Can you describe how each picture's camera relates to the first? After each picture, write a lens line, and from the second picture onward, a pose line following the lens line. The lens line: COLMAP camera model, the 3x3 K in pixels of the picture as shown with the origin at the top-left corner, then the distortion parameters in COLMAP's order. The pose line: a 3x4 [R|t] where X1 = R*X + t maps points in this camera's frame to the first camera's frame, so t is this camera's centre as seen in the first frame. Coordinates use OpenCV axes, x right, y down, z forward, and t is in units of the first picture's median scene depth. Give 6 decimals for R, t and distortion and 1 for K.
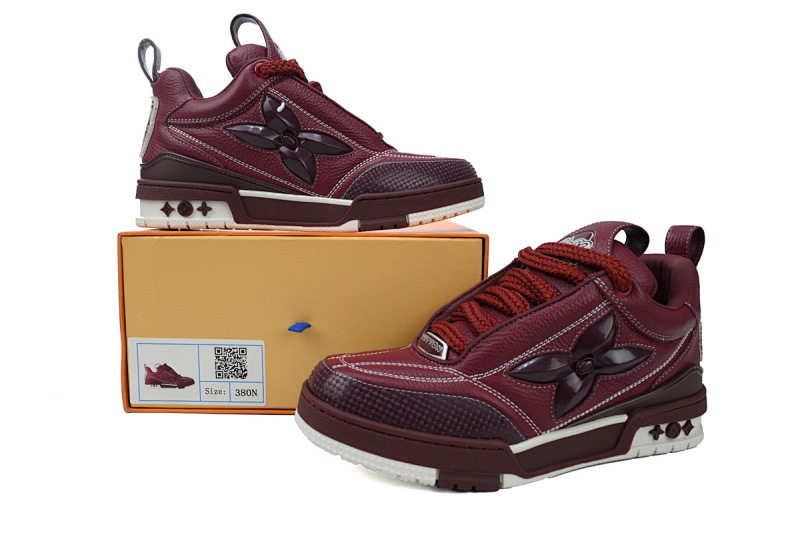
lens RADIAL K [[589.0, 0, 397.8], [0, 589.0, 265.6], [0, 0, 1]] dist [-0.041169, -0.003764]
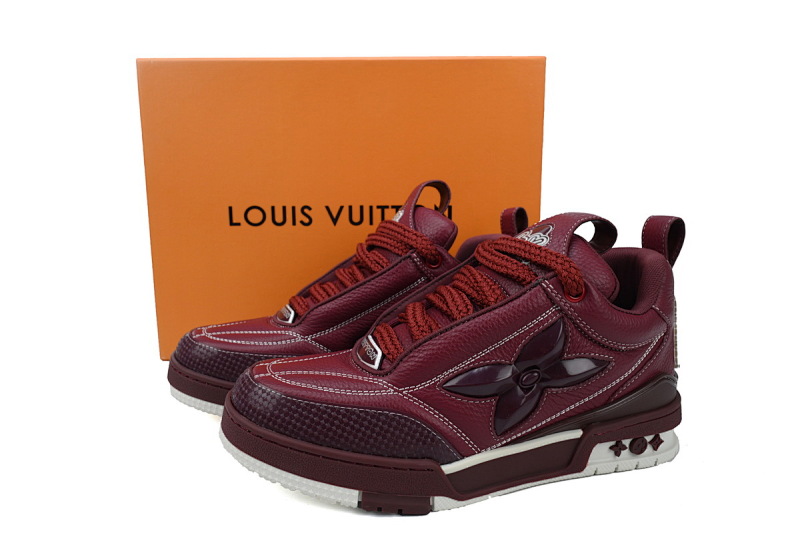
lens RADIAL K [[589.0, 0, 401.8], [0, 589.0, 264.5], [0, 0, 1]] dist [-0.041169, -0.003764]
pose [[0.998428, -0.001888, -0.056010, 0.168980], [0.004456, 0.998943, 0.045758, -0.044308], [0.055865, -0.045936, 0.997381, 0.094492]]
